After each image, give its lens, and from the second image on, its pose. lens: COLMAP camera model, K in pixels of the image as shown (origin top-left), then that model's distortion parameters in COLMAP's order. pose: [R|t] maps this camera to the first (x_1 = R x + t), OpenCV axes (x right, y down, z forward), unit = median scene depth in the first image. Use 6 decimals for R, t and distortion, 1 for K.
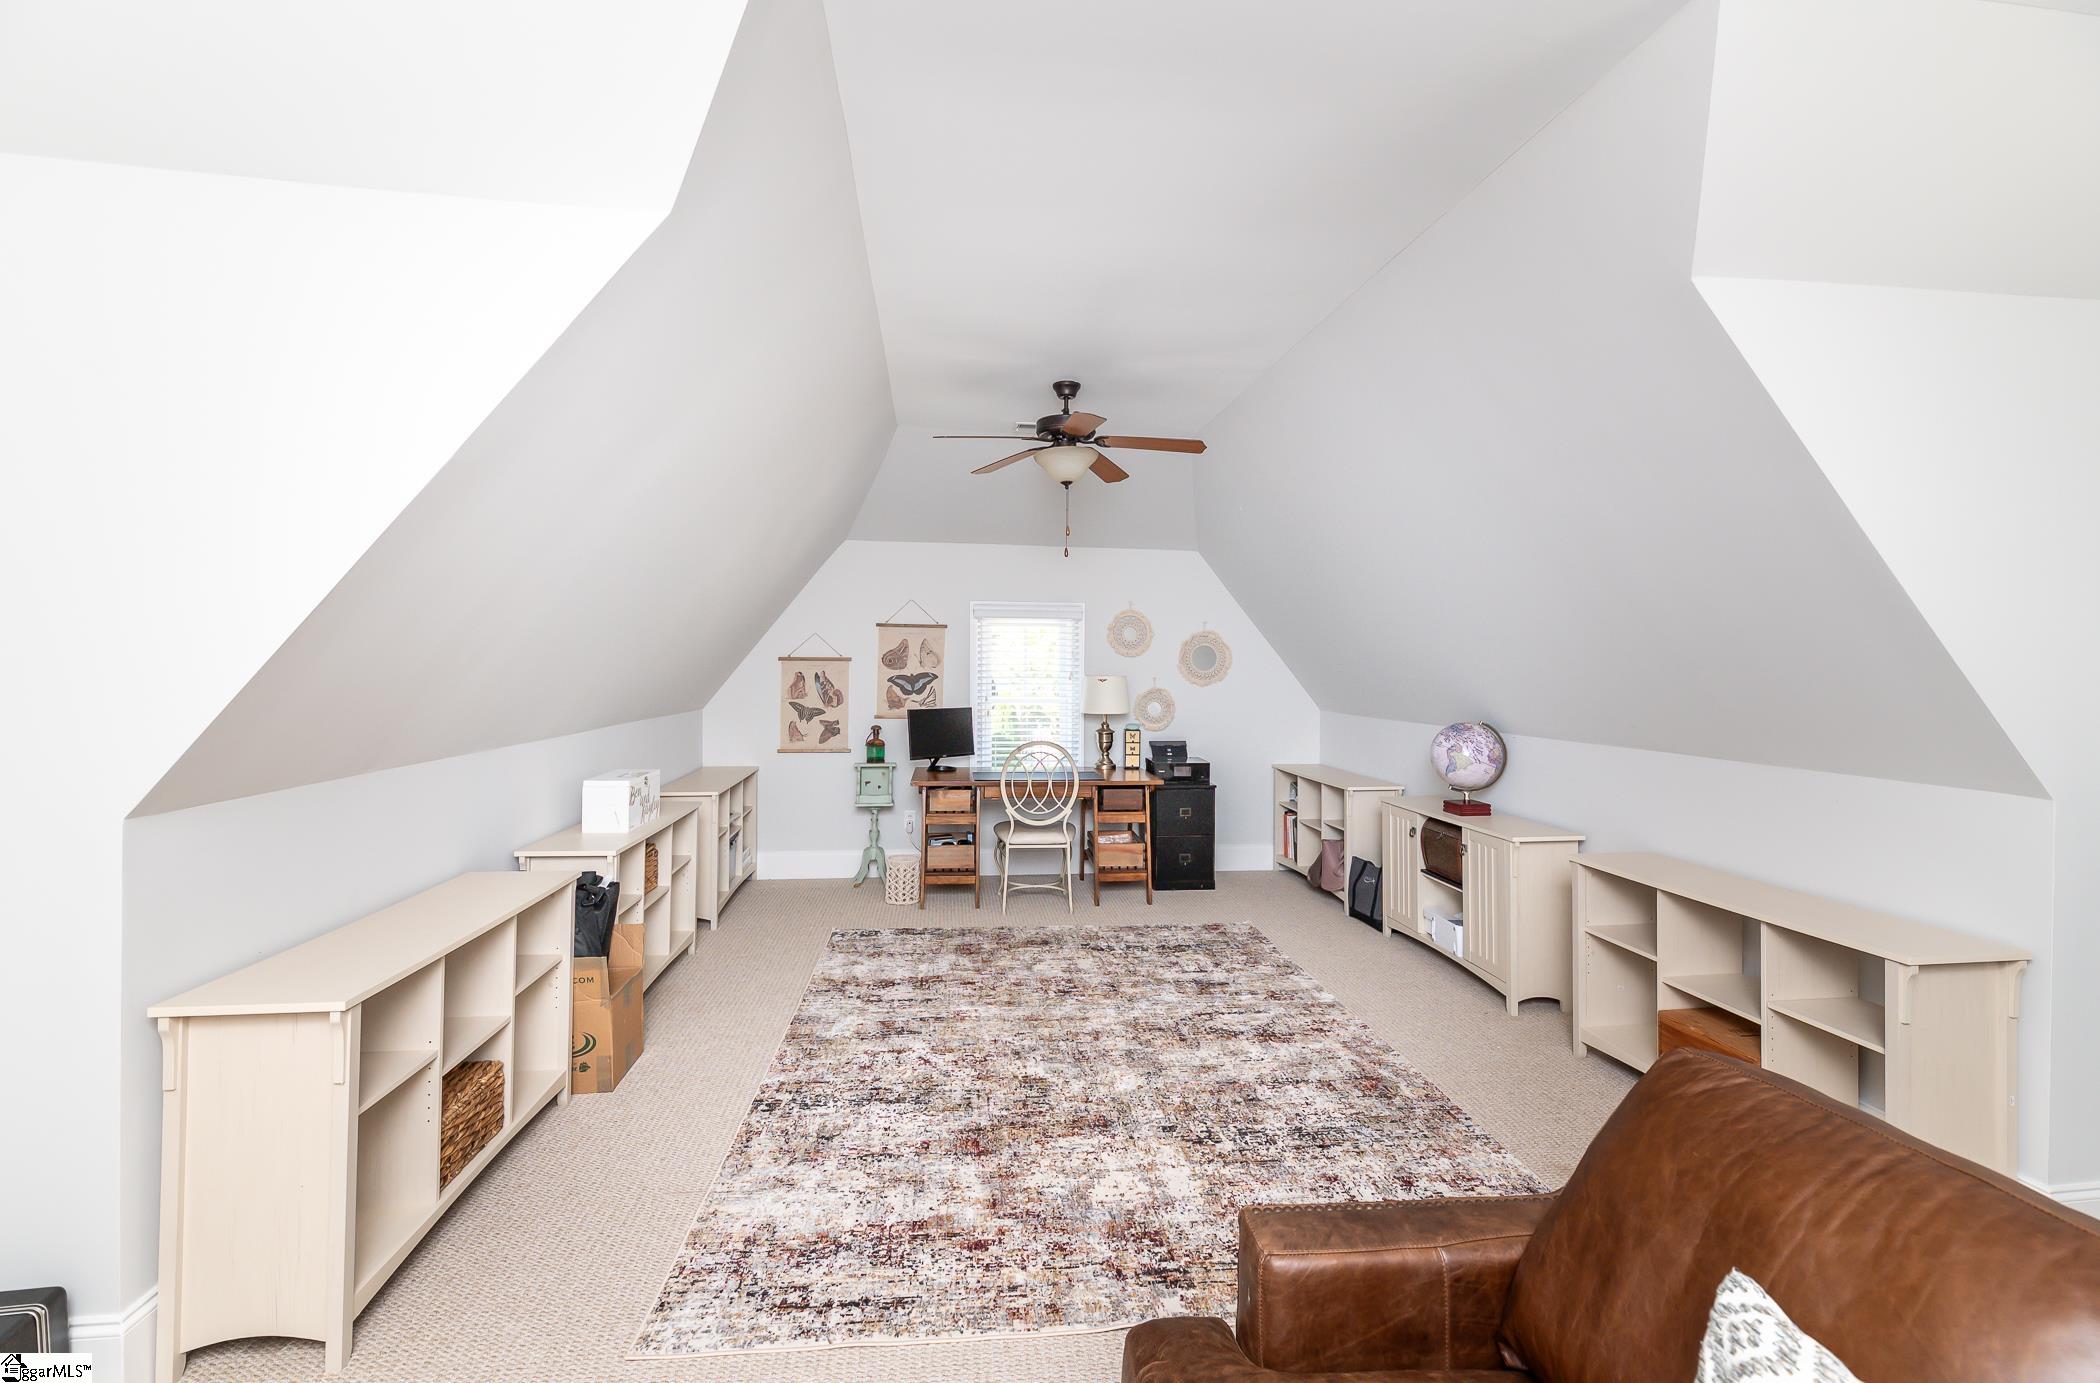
lens RADIAL K [[888.4, 0, 1045.5], [0, 888.4, 670.1], [0, 0, 1]] dist [0.010743, -0.000748]
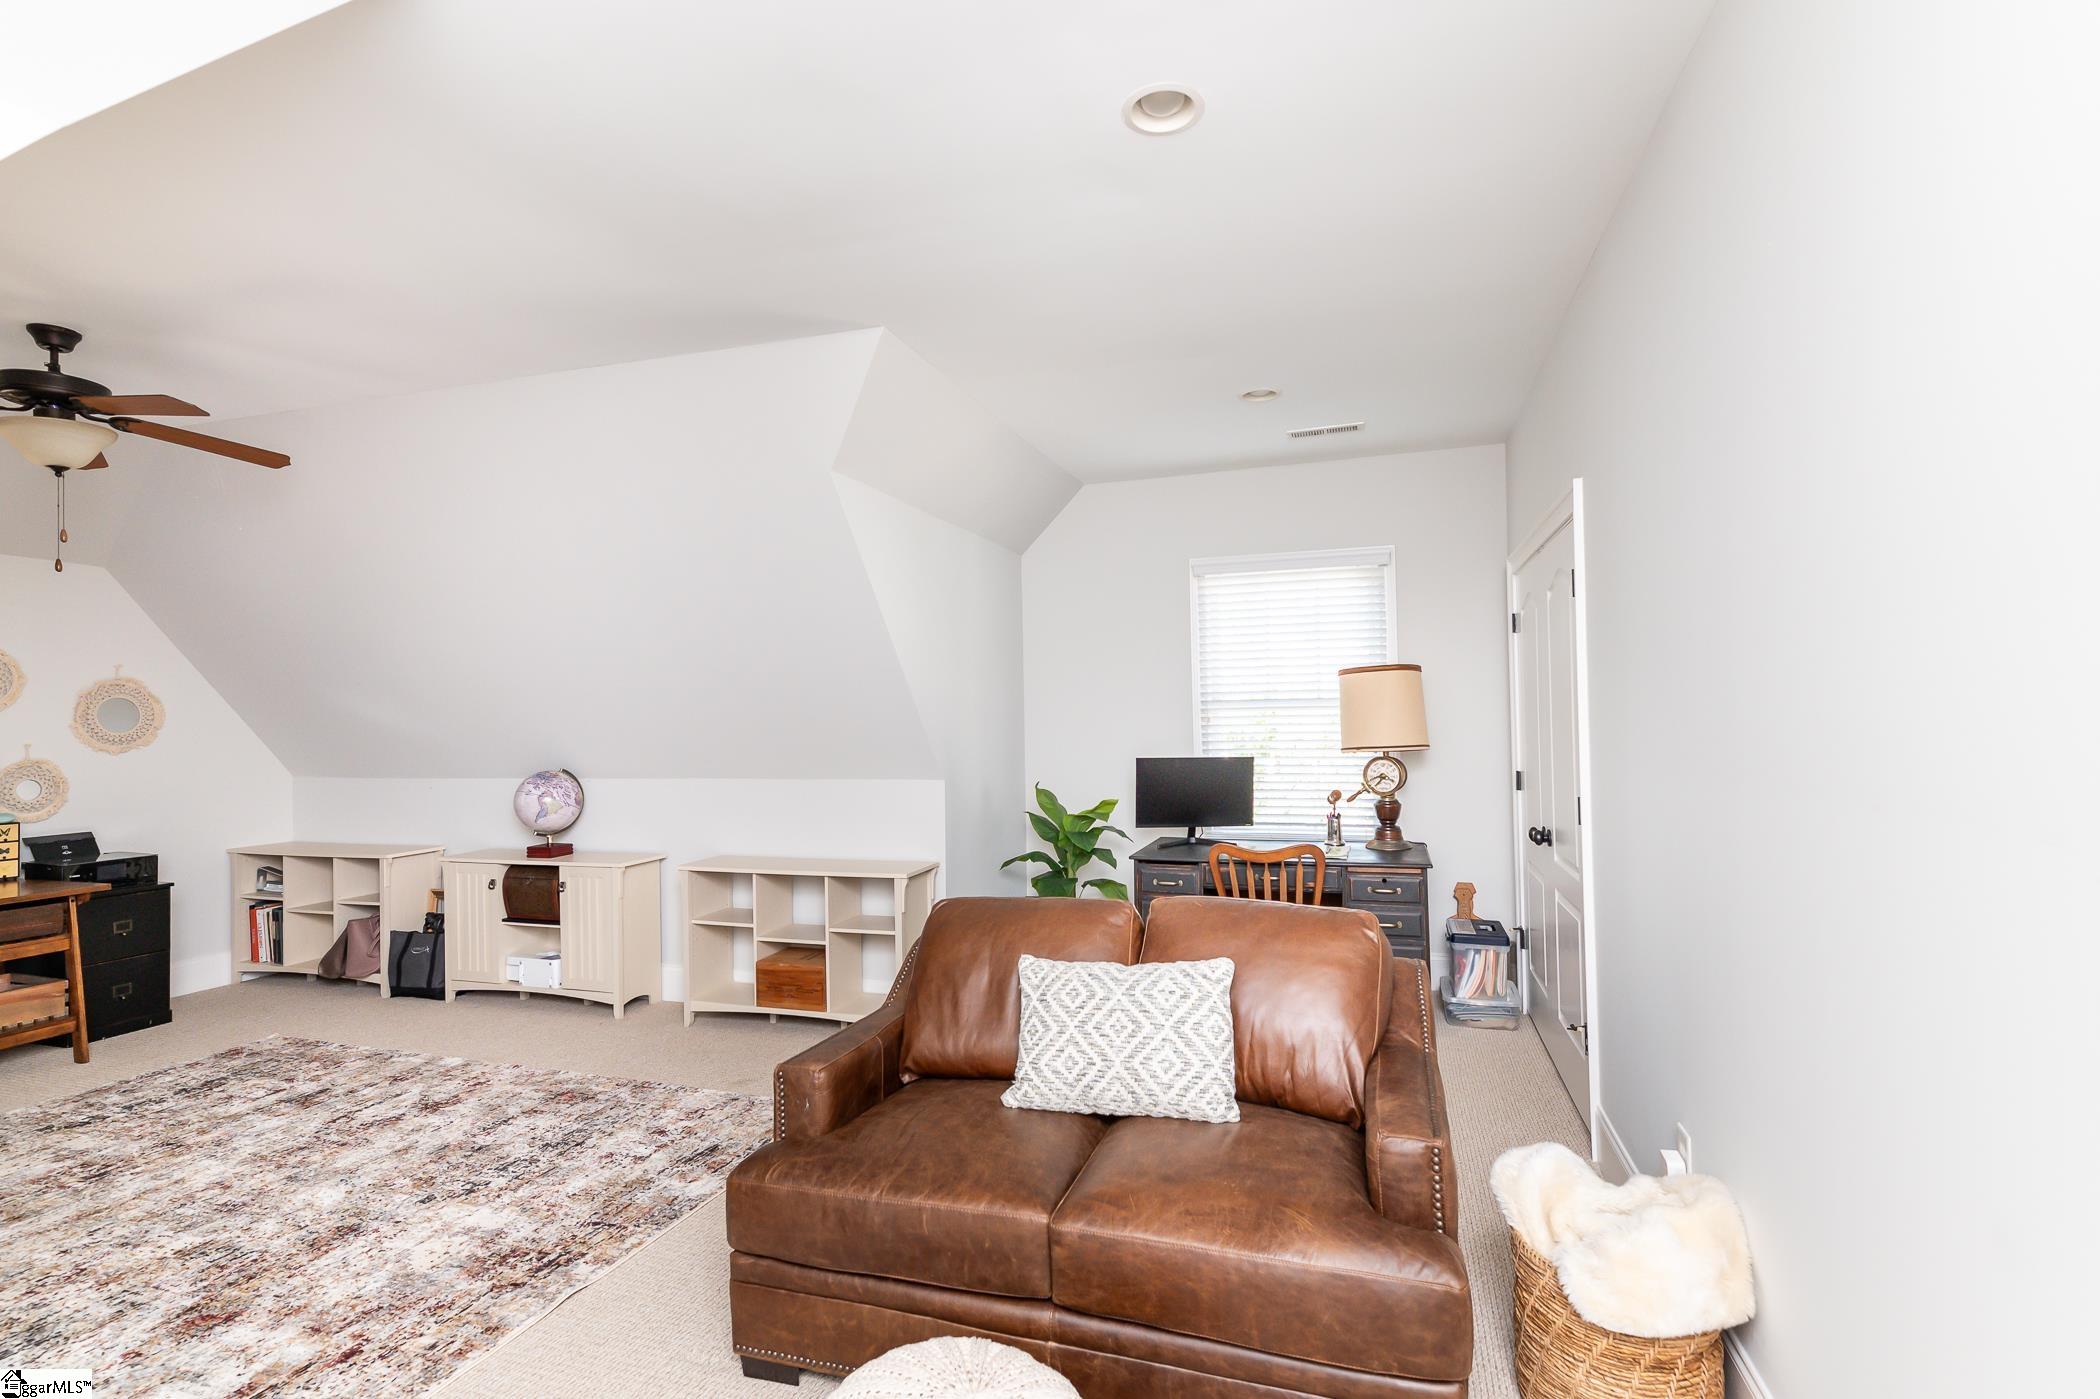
lens RADIAL K [[981.5, 0, 1049.3], [0, 981.5, 704.4], [0, 0, 1]] dist [0.003908, -0.001188]
pose [[0.424773, -0.003170, 0.905294, -0.355365], [0.023416, 0.999698, -0.007486, 0.002420], [-0.904997, 0.024379, 0.424719, -0.047932]]
